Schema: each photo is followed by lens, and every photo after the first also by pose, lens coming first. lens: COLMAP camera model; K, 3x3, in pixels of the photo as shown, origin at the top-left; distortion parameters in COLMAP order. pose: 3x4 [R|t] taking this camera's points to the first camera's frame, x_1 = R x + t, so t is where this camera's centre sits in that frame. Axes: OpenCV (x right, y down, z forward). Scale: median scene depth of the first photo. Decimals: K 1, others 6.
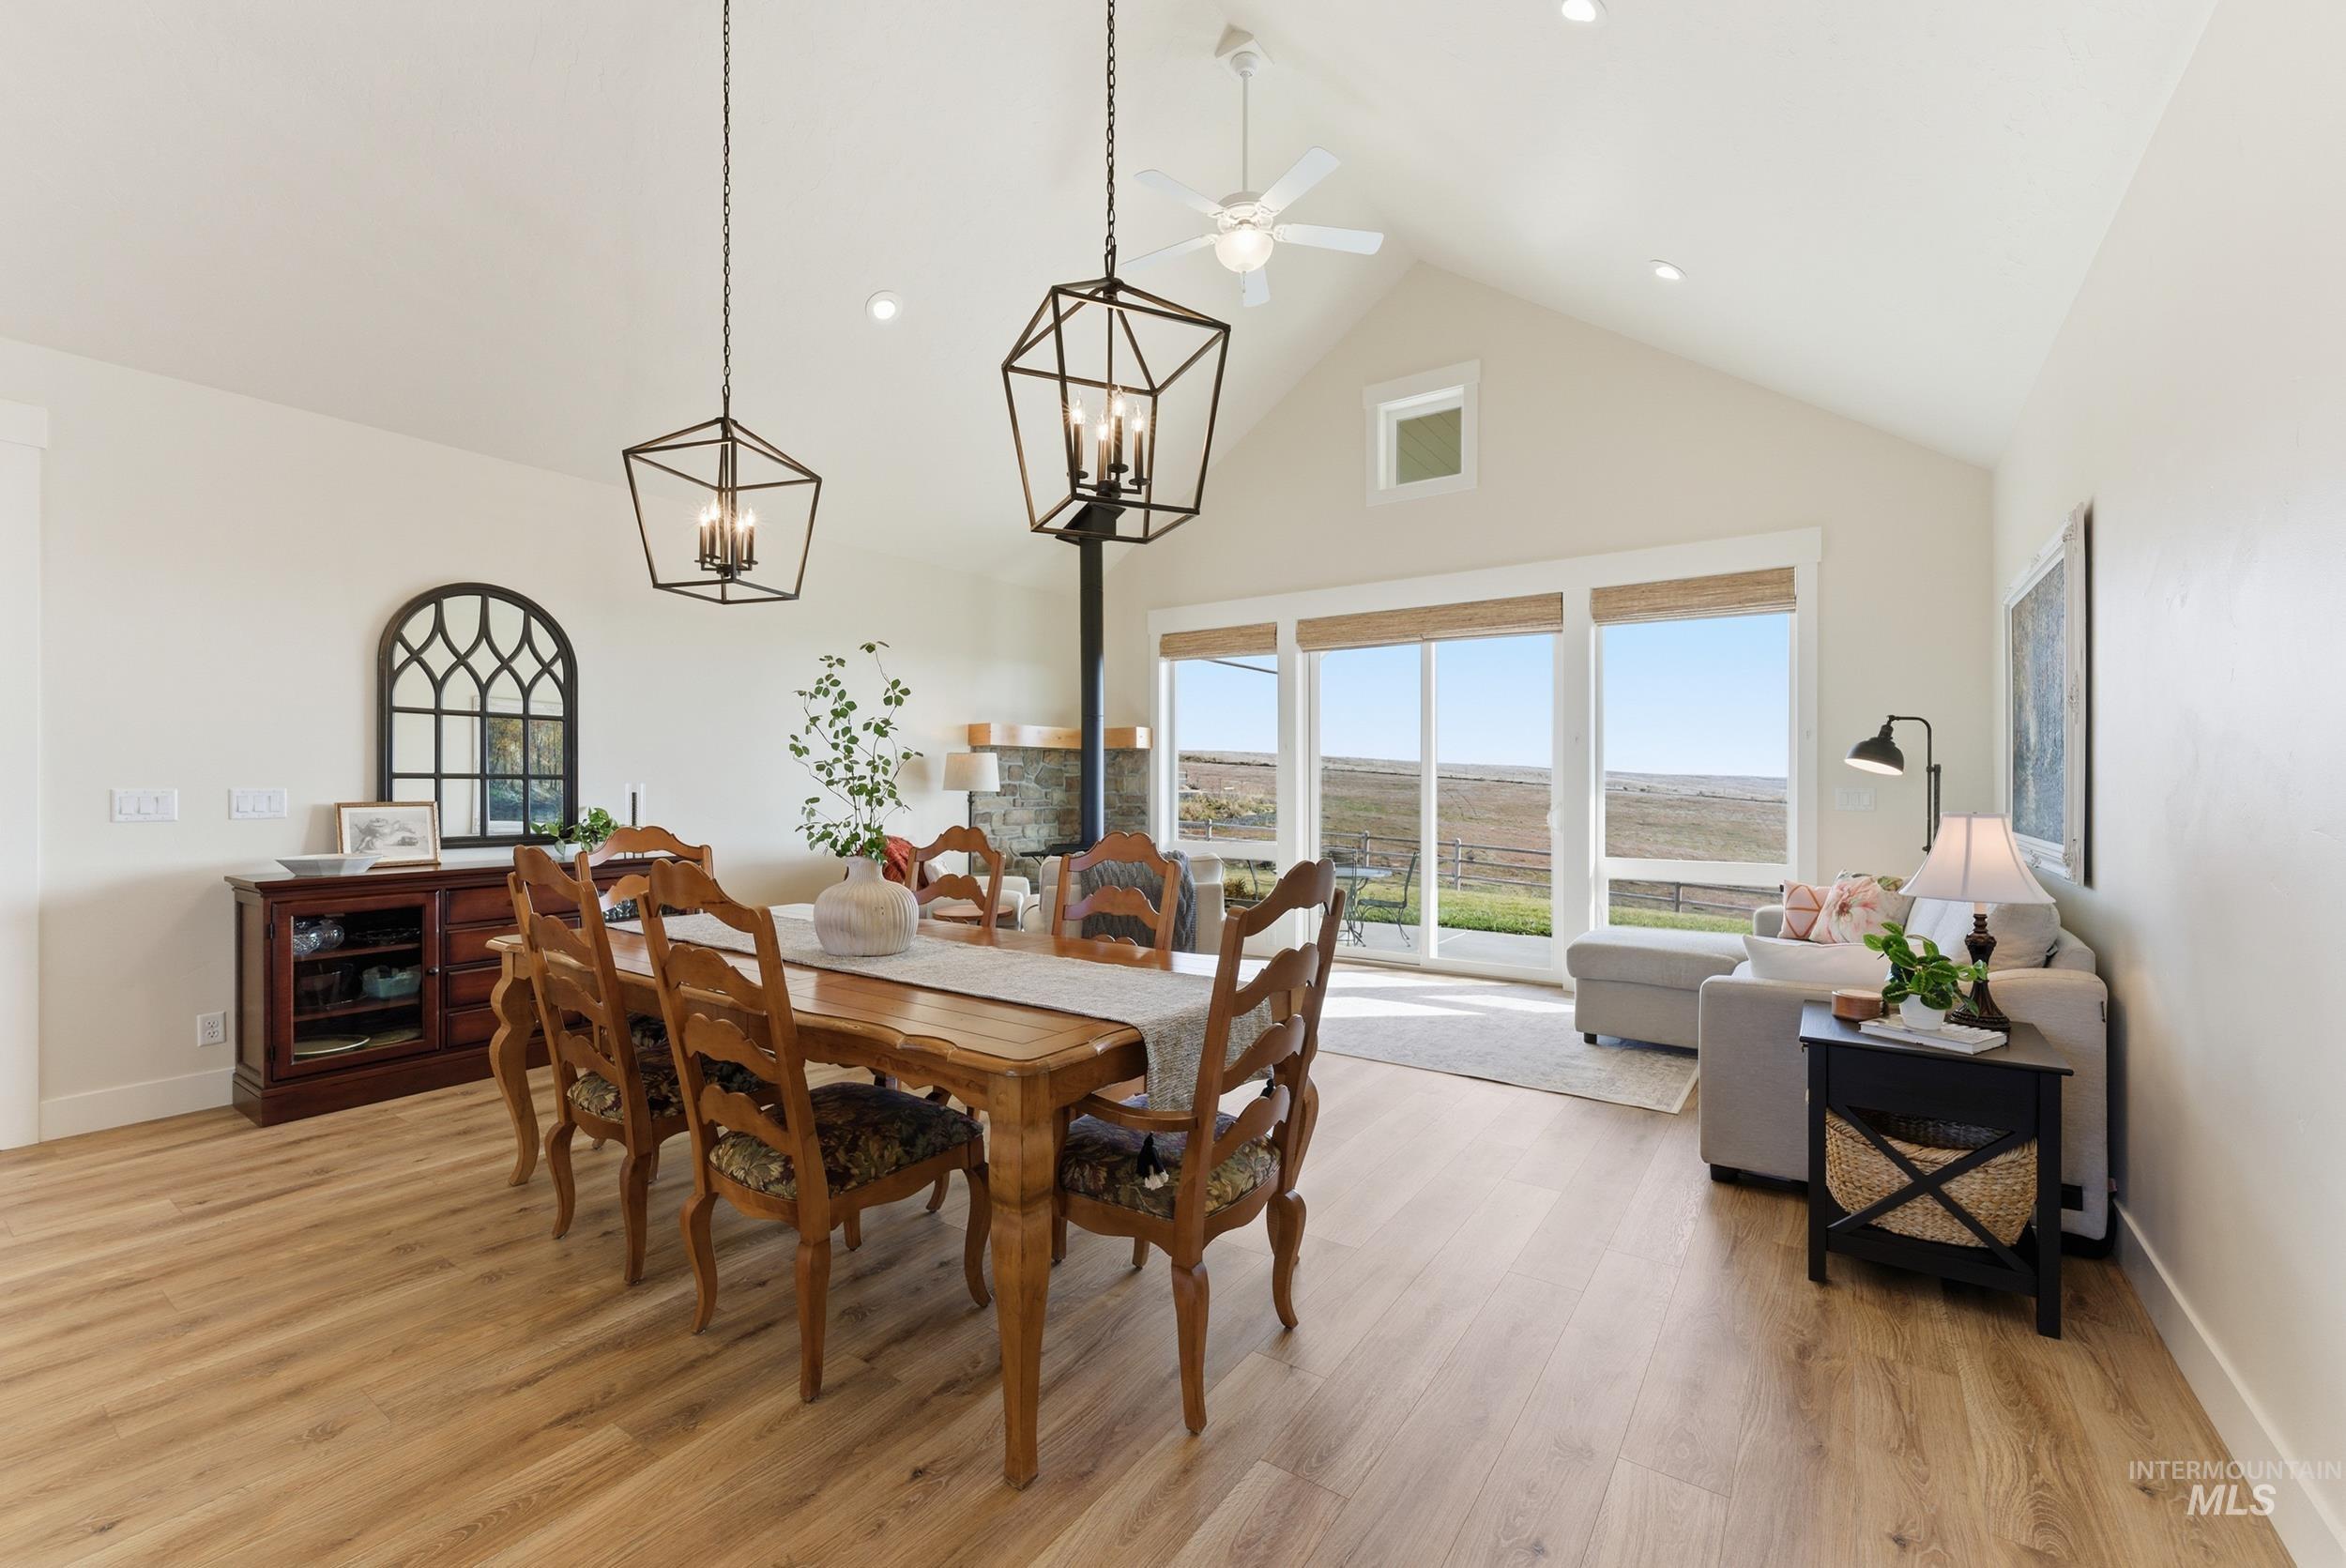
lens RADIAL K [[965.4, 0, 1173.3], [0, 965.4, 785.4], [0, 0, 1]] dist [-0.001124, -0.000244]
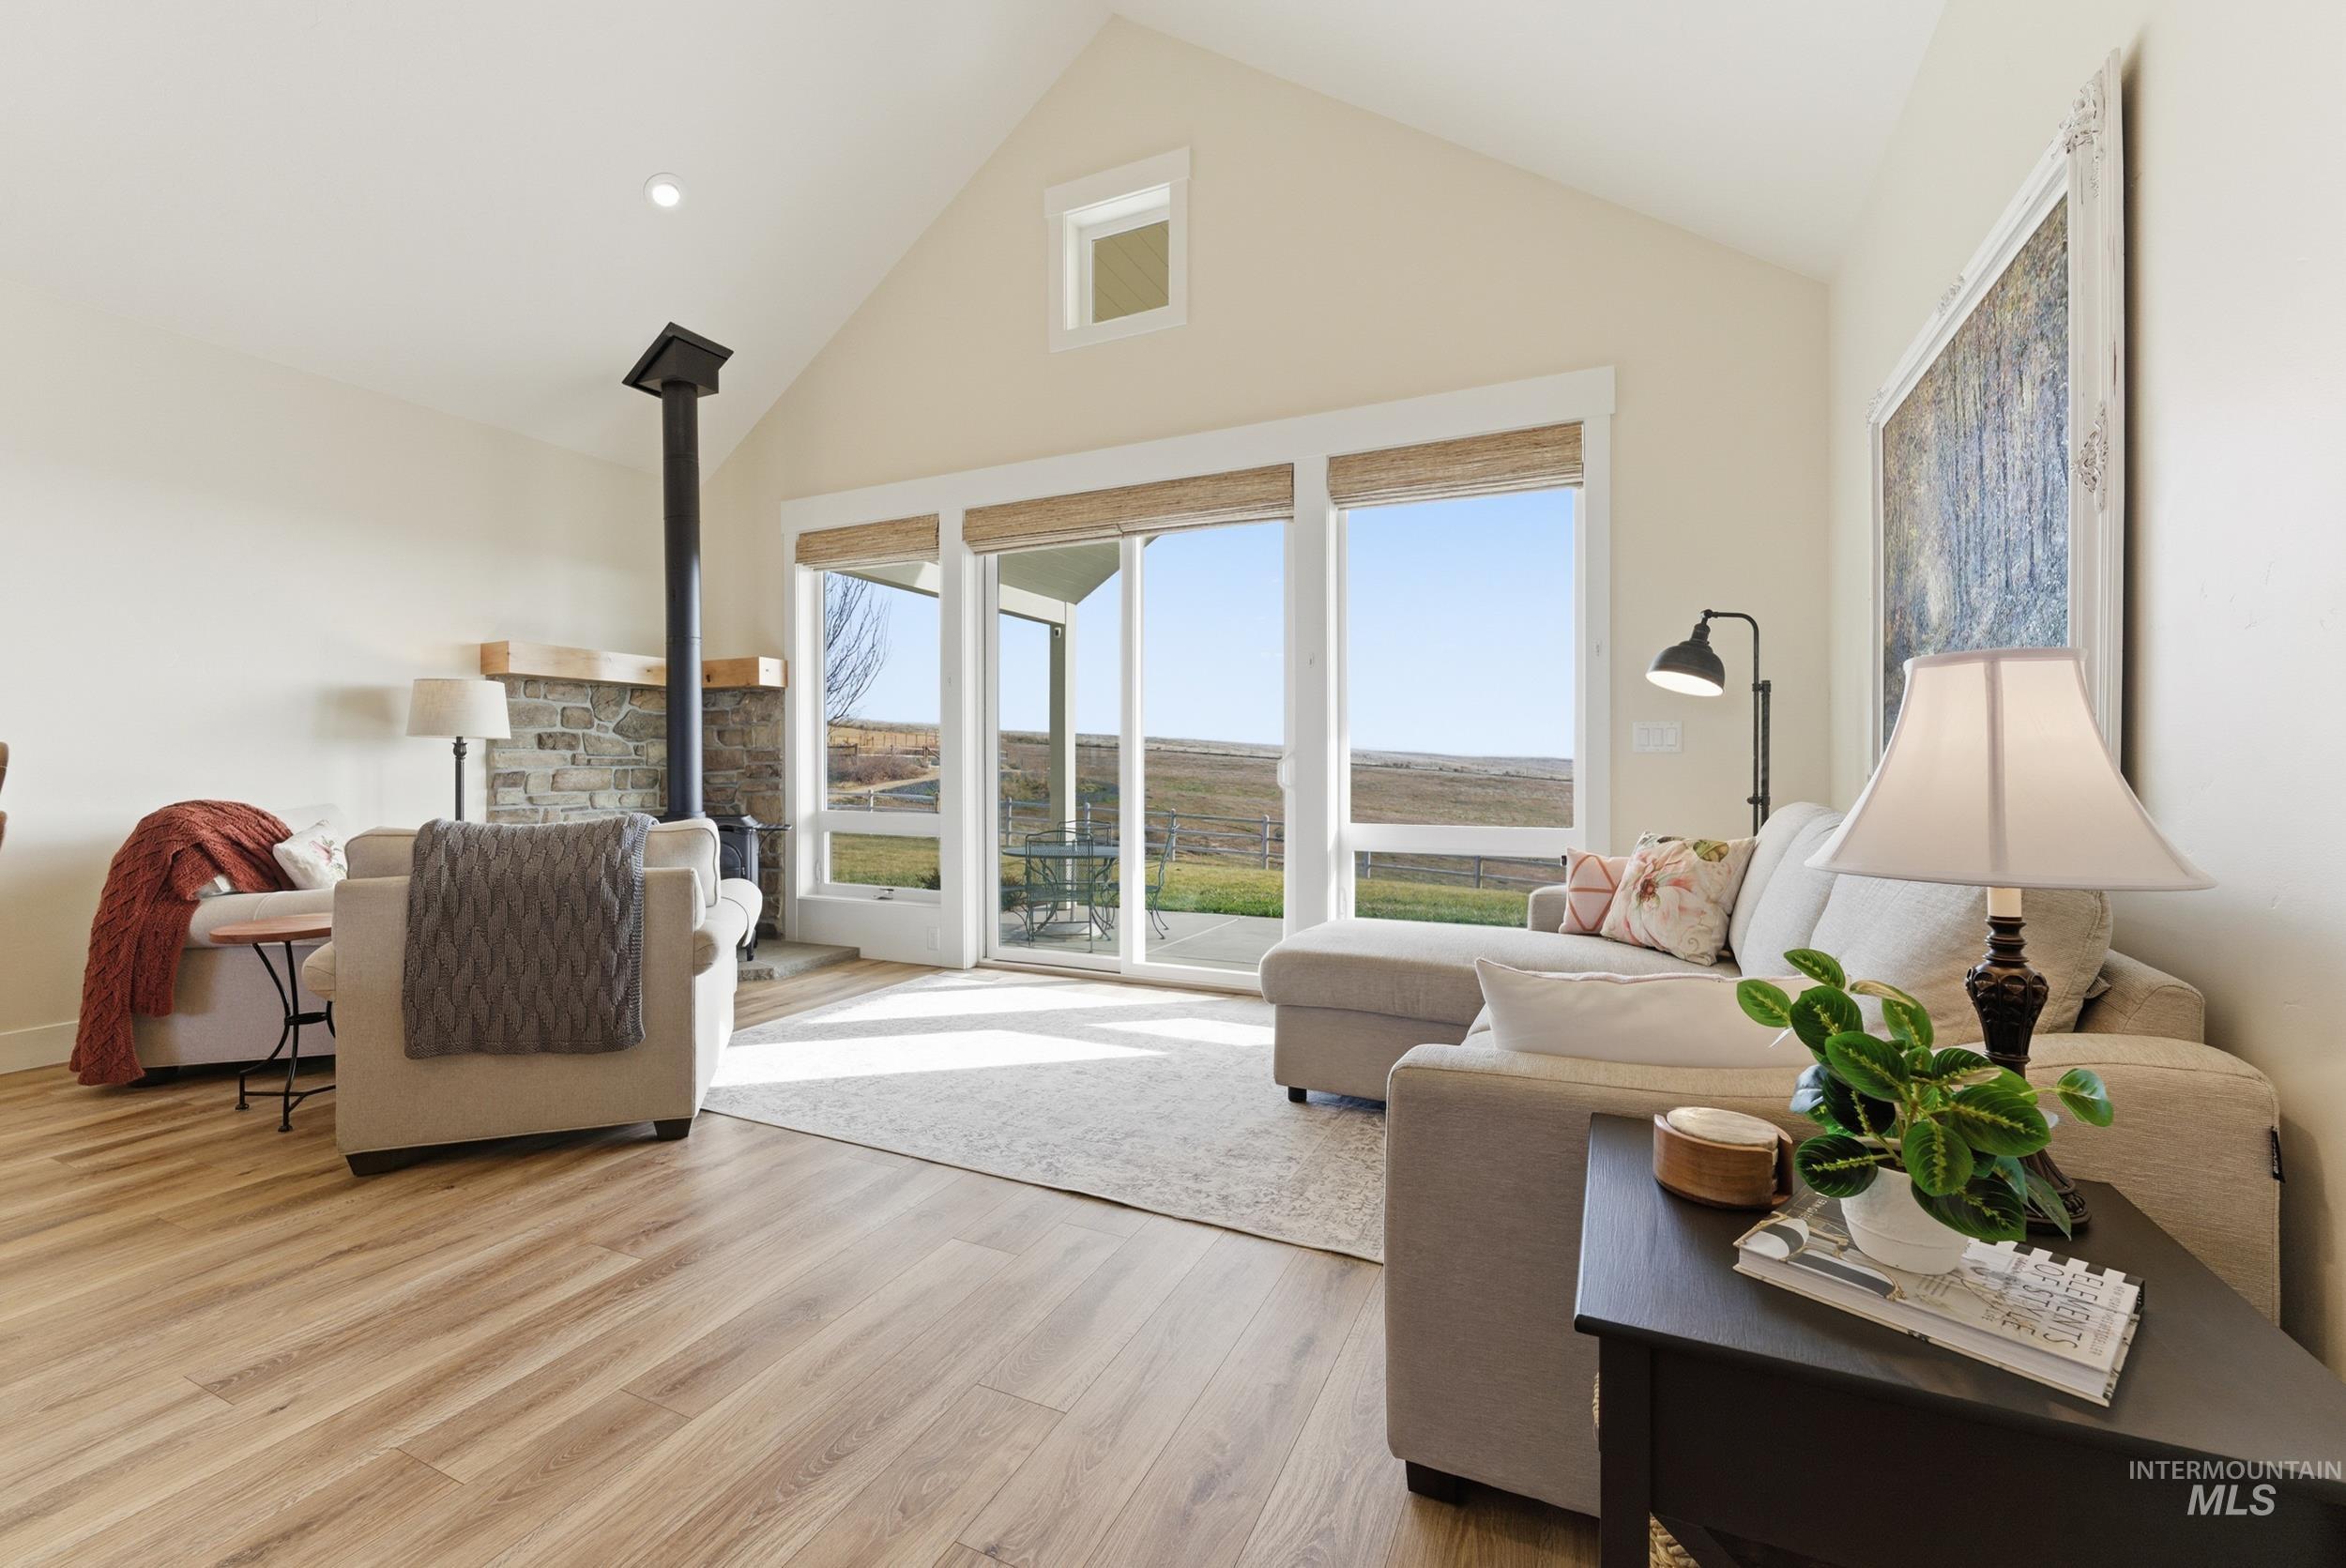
lens RADIAL K [[965.4, 0, 1172.5], [0, 965.4, 768.3], [0, 0, 1]] dist [-0.001124, -0.000244]
pose [[0.986285, -0.002603, 0.165030, 0.202142], [0.002506, 0.999997, 0.000798, 0.033155], [-0.165032, -0.000373, 0.986288, 0.306930]]
